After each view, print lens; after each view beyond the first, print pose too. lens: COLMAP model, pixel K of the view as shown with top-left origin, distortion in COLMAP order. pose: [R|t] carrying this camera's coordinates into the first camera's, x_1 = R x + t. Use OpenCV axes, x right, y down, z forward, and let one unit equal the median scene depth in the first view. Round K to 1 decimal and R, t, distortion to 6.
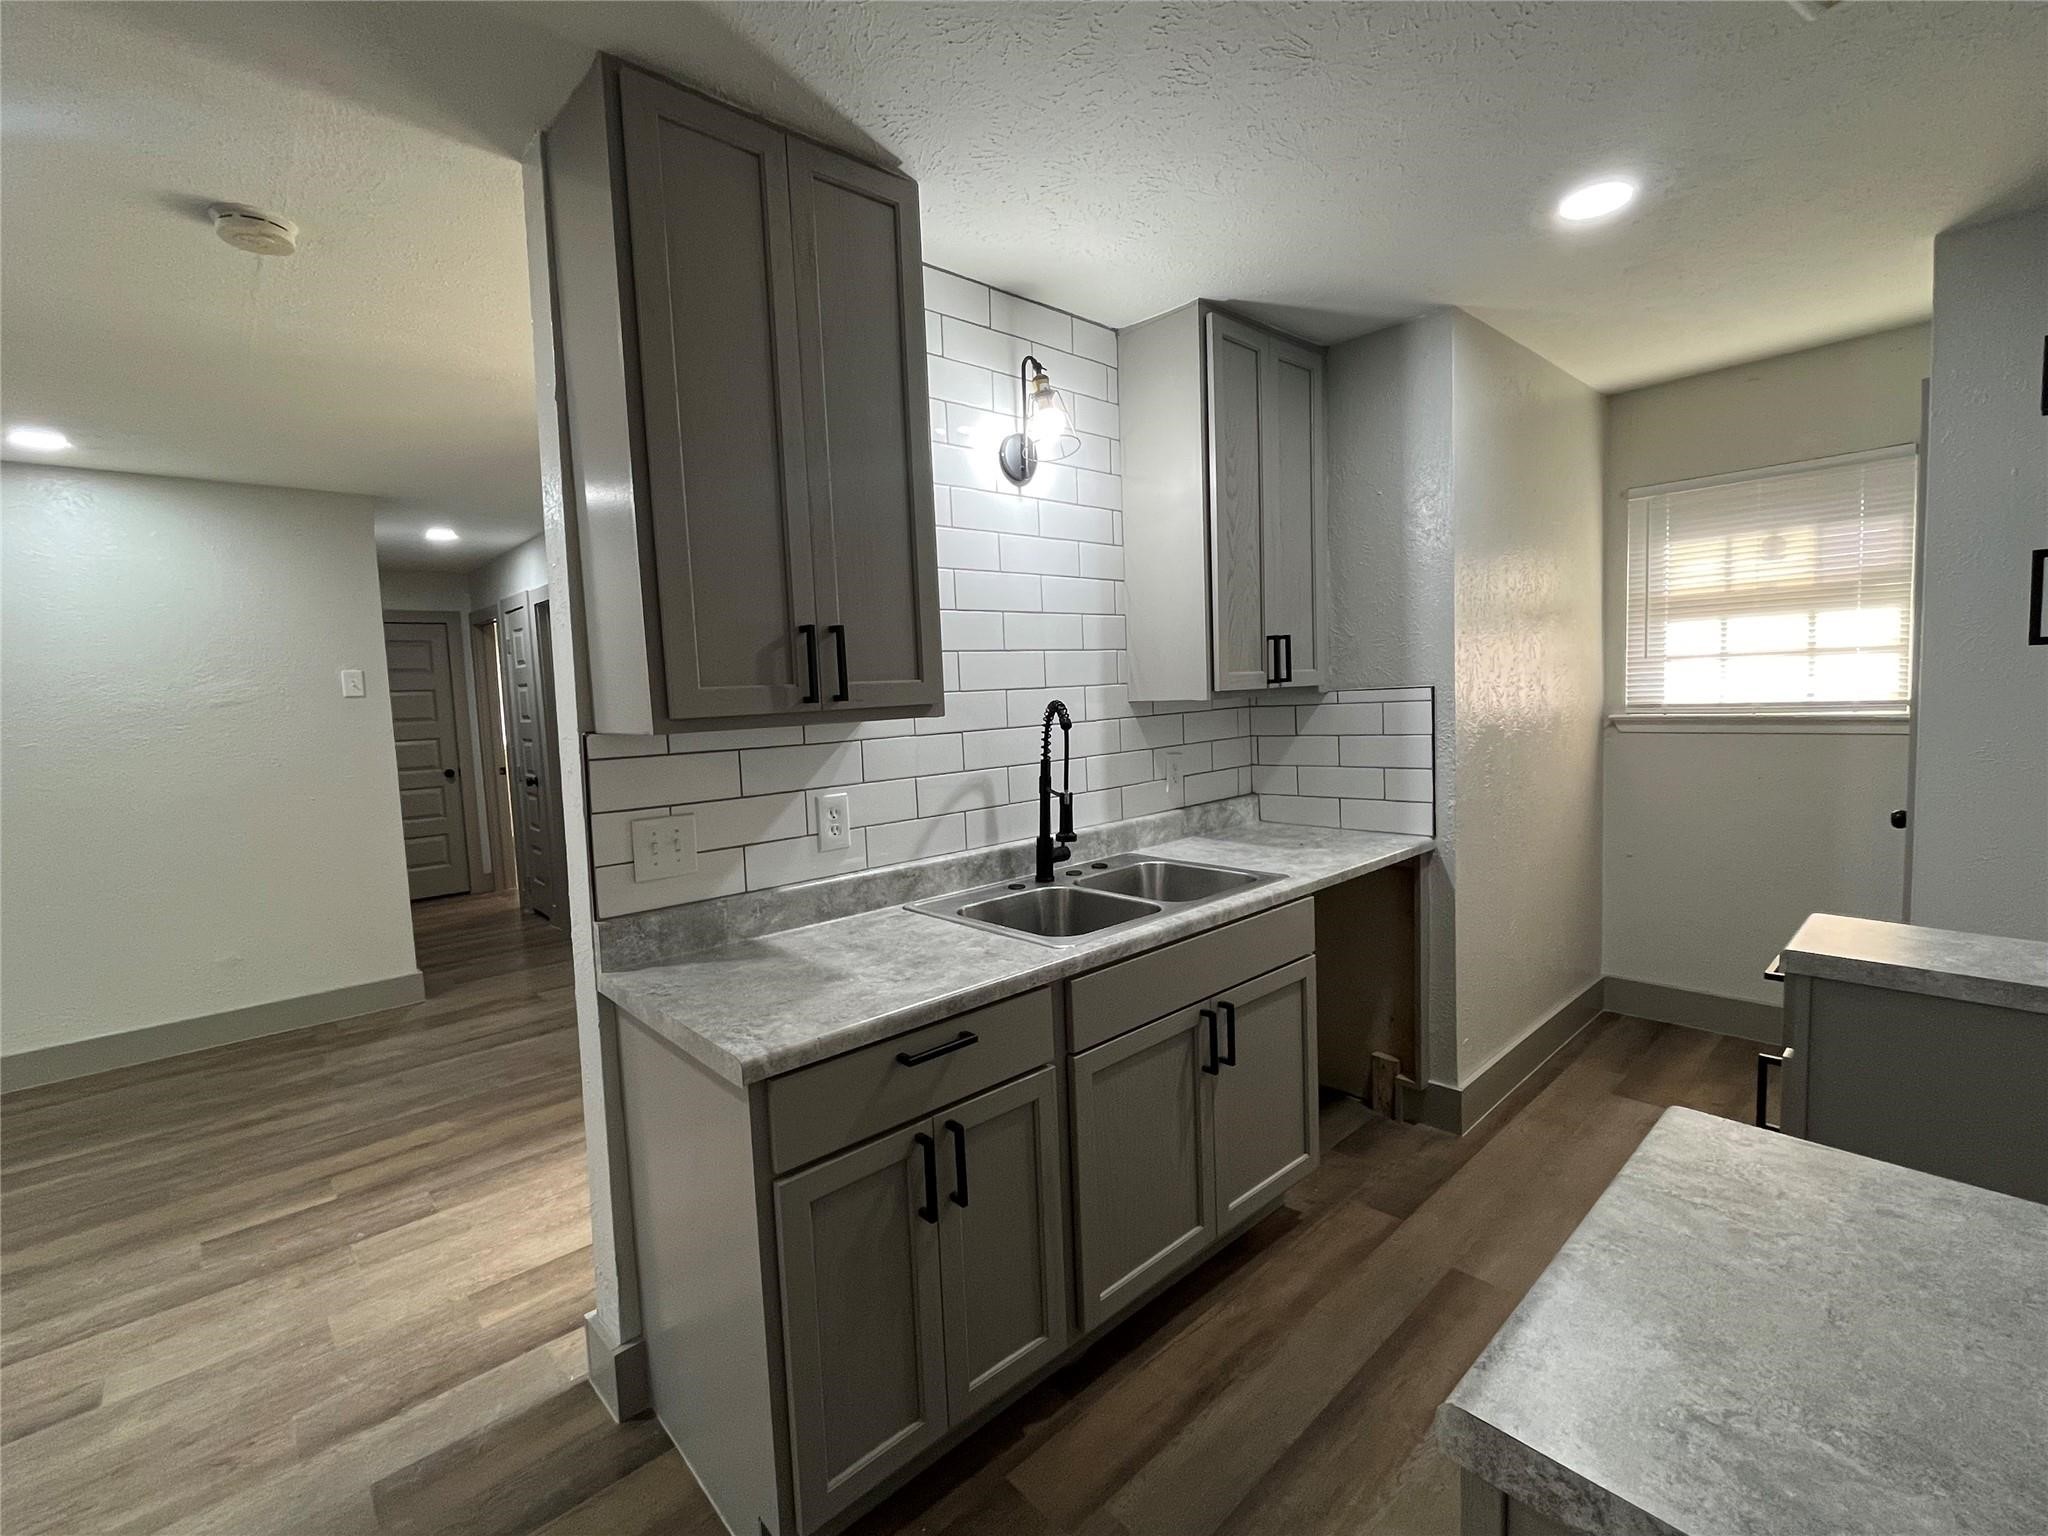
lens RADIAL K [[910.7, 0, 1034.2], [0, 910.7, 761.6], [0, 0, 1]] dist [0.000039, -0.000584]
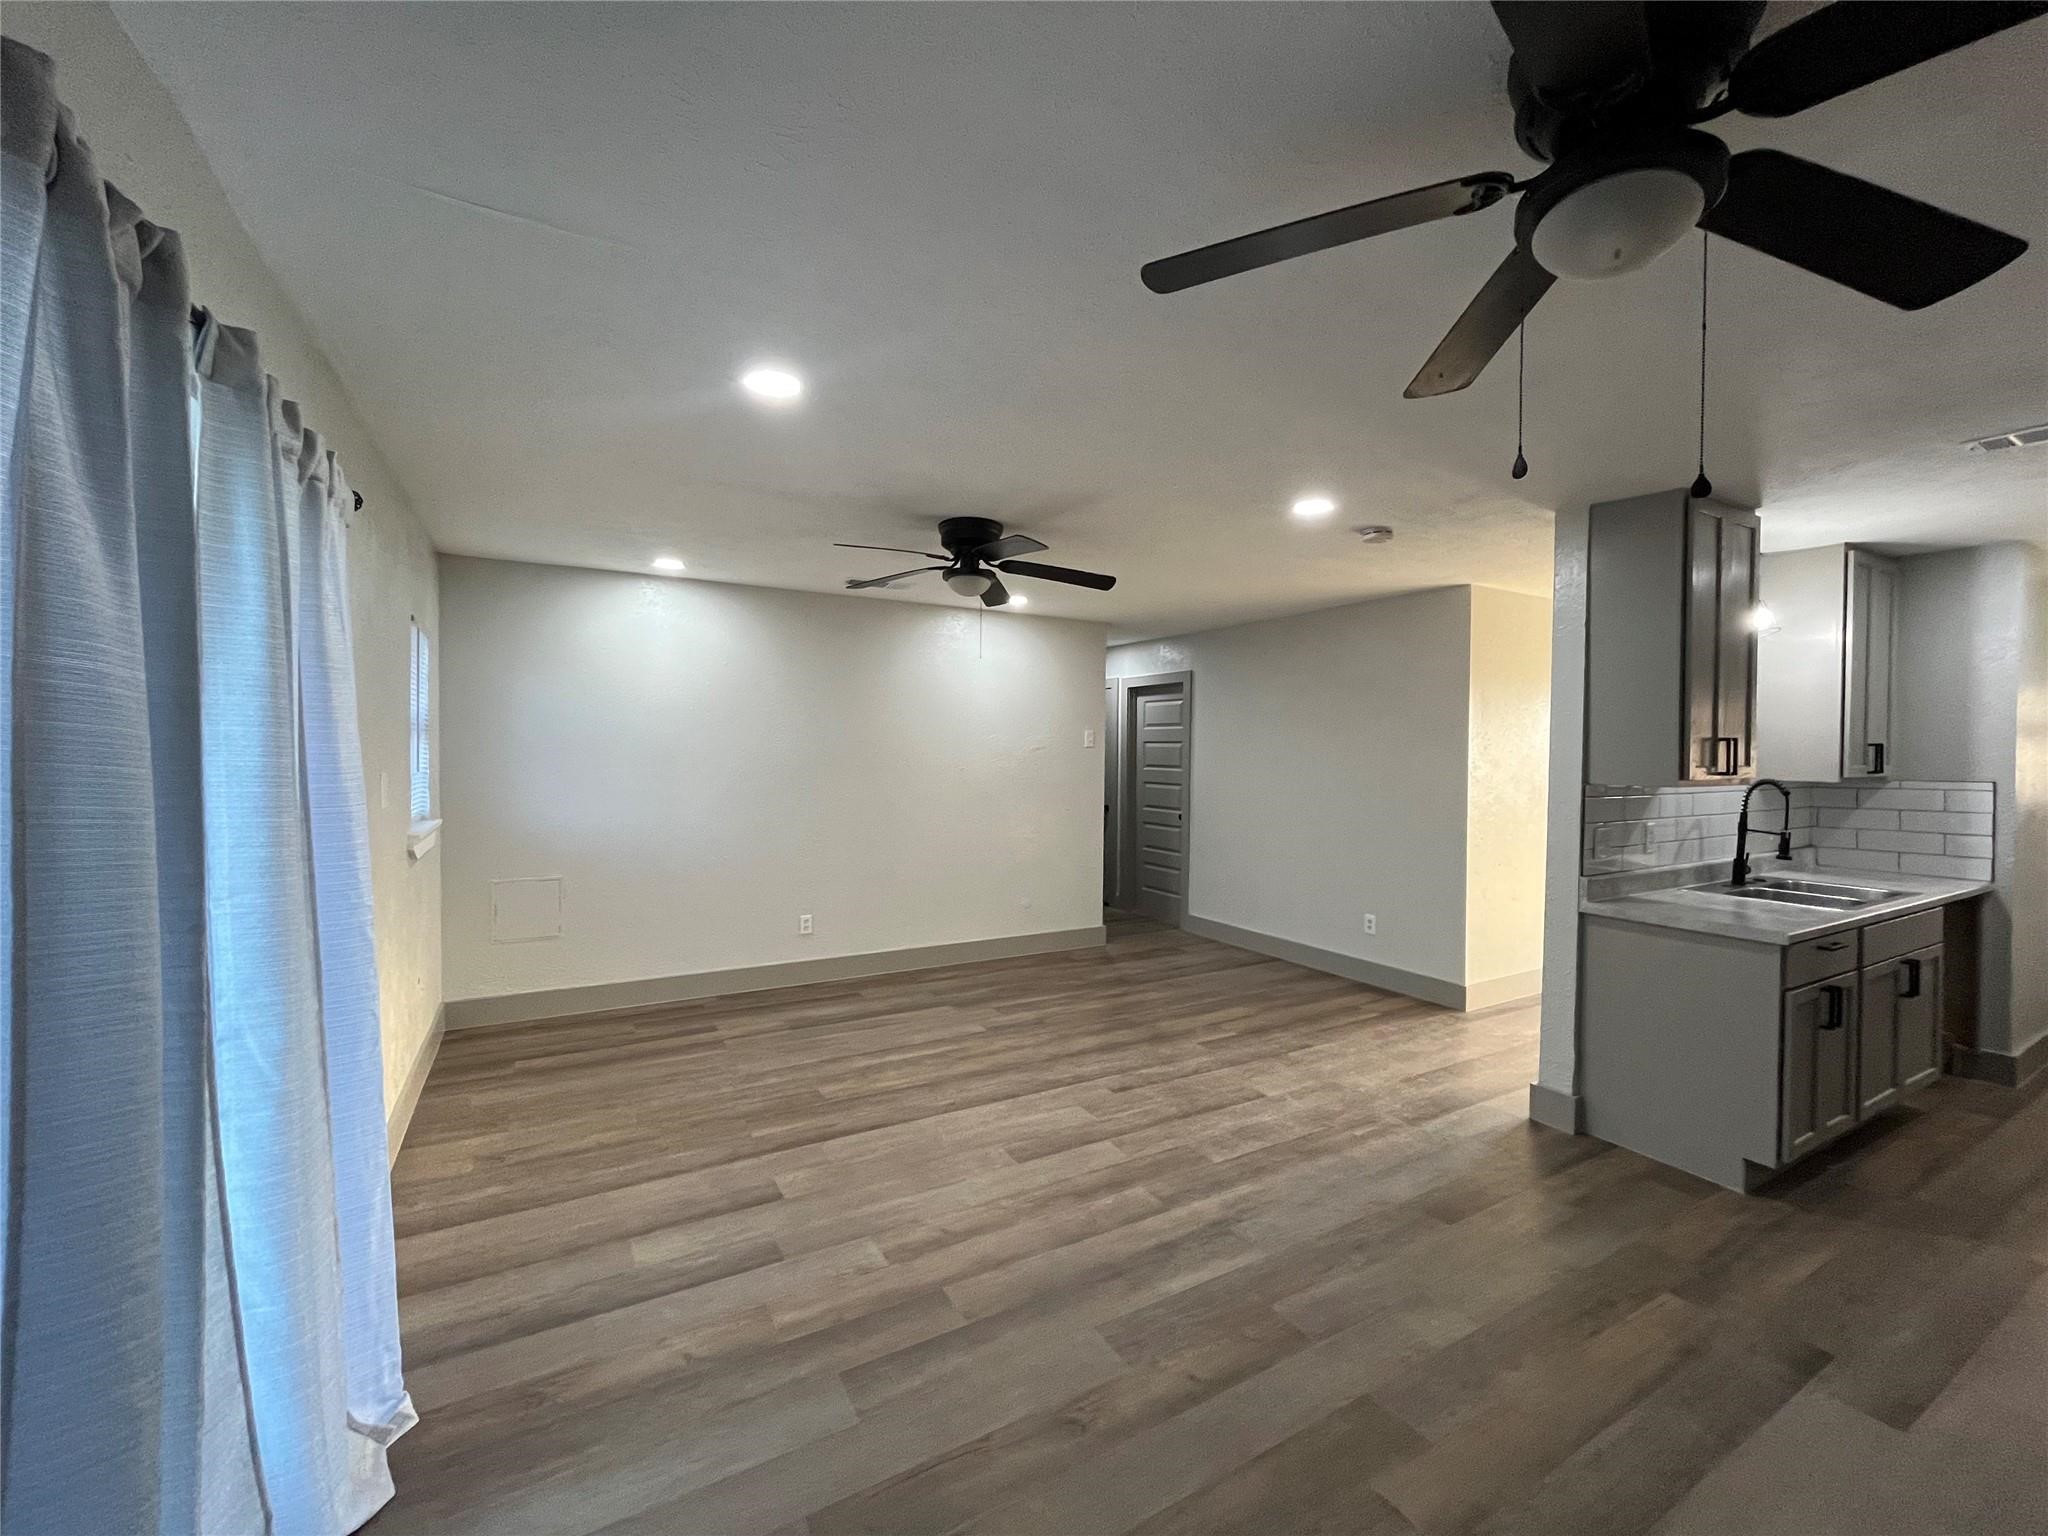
lens RADIAL K [[829.3, 0, 1026.4], [0, 829.3, 759.6], [0, 0, 1]] dist [-0.002810, -0.000984]
pose [[0.972205, 0.051066, -0.228496, -0.800657], [-0.066359, 0.996005, -0.059751, 0.068692], [0.224532, 0.073253, 0.971710, -0.683110]]
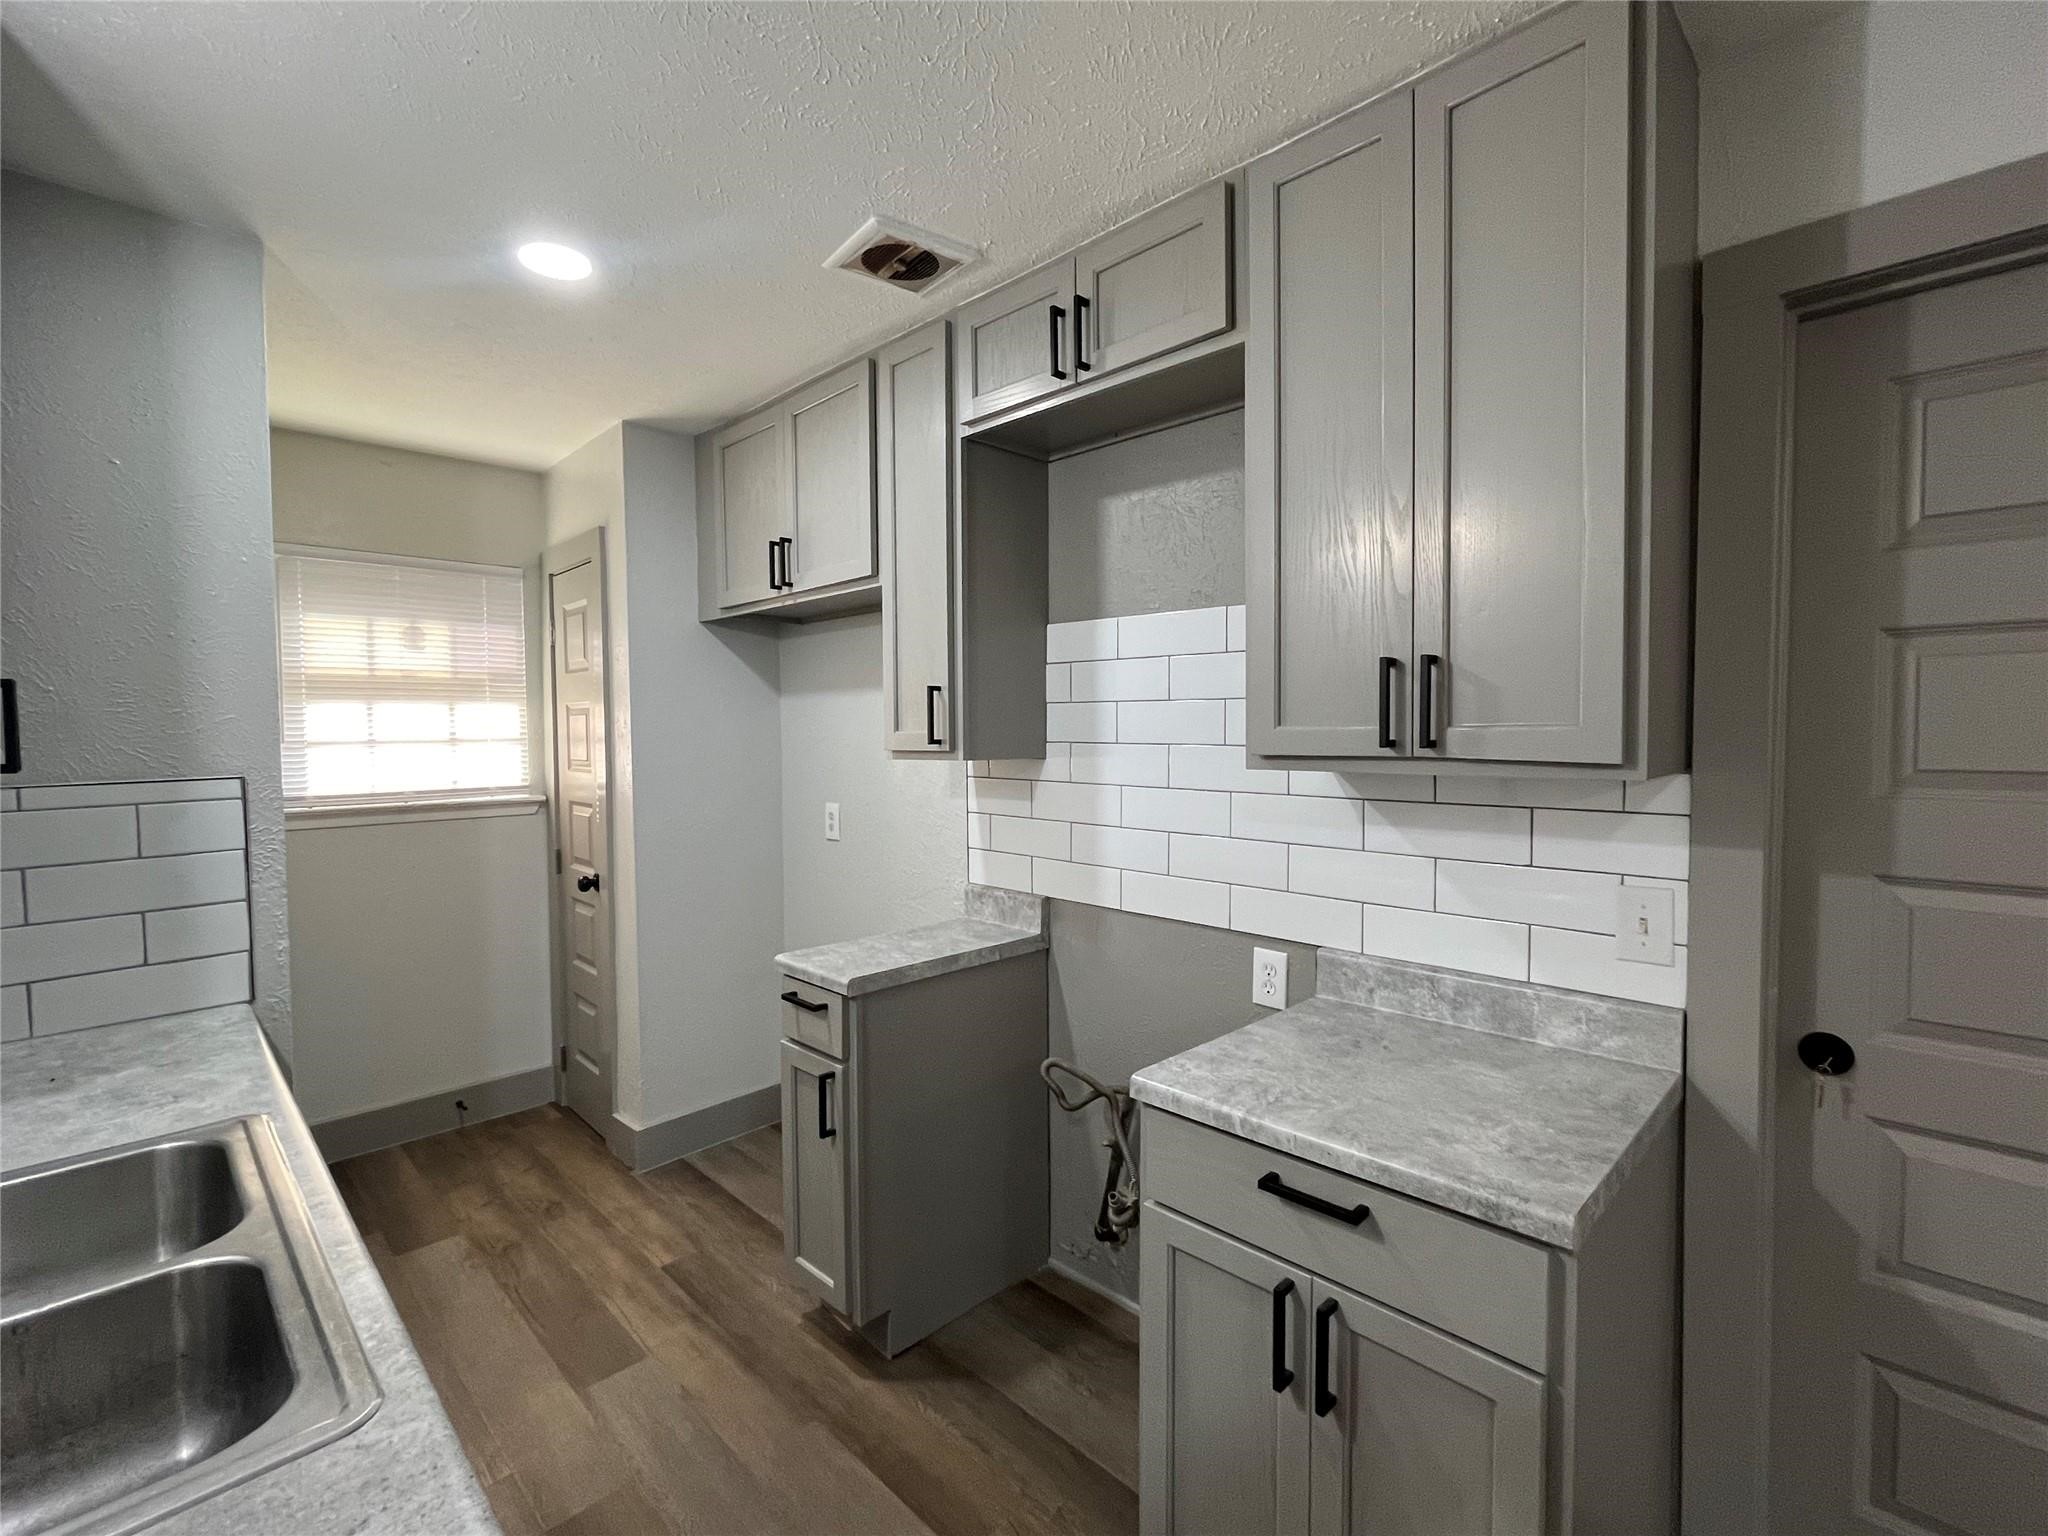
lens RADIAL K [[910.7, 0, 1025.3], [0, 910.7, 762.8], [0, 0, 1]] dist [0.000039, -0.000584]
pose [[-0.036449, 0.005899, 0.999318, -0.250111], [0.092717, 0.995689, -0.002496, -0.037324], [-0.995025, 0.092563, -0.036839, 0.441141]]
